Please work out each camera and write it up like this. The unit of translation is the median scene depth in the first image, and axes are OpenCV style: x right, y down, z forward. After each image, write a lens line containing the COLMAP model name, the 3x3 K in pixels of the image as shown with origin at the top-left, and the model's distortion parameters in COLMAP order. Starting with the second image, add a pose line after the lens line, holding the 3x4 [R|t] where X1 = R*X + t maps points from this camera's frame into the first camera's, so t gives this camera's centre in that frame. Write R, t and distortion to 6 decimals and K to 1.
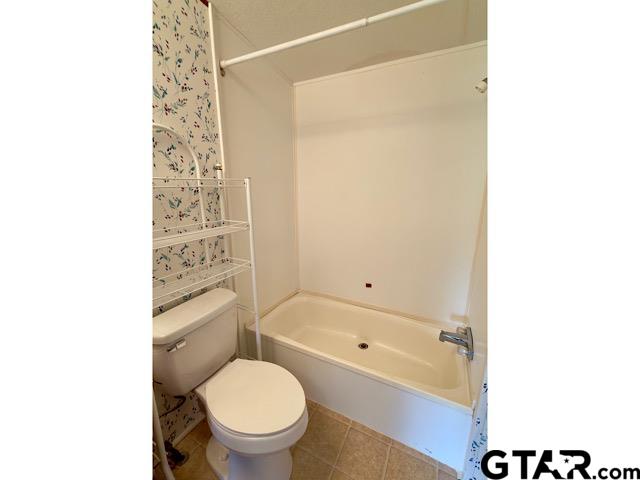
lens RADIAL K [[252.9, 0, 324.6], [0, 252.9, 240.3], [0, 0, 1]] dist [0.003988, -0.000241]
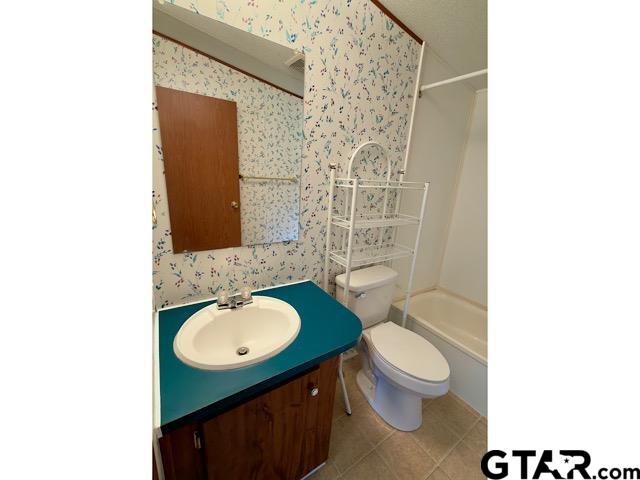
lens RADIAL K [[252.9, 0, 314.7], [0, 252.9, 240.5], [0, 0, 1]] dist [0.003988, -0.000241]
pose [[0.863185, 0.180190, -0.471639, -0.143094], [-0.170758, 0.983287, 0.063146, 0.045081], [0.475135, 0.026029, 0.879528, -0.322757]]
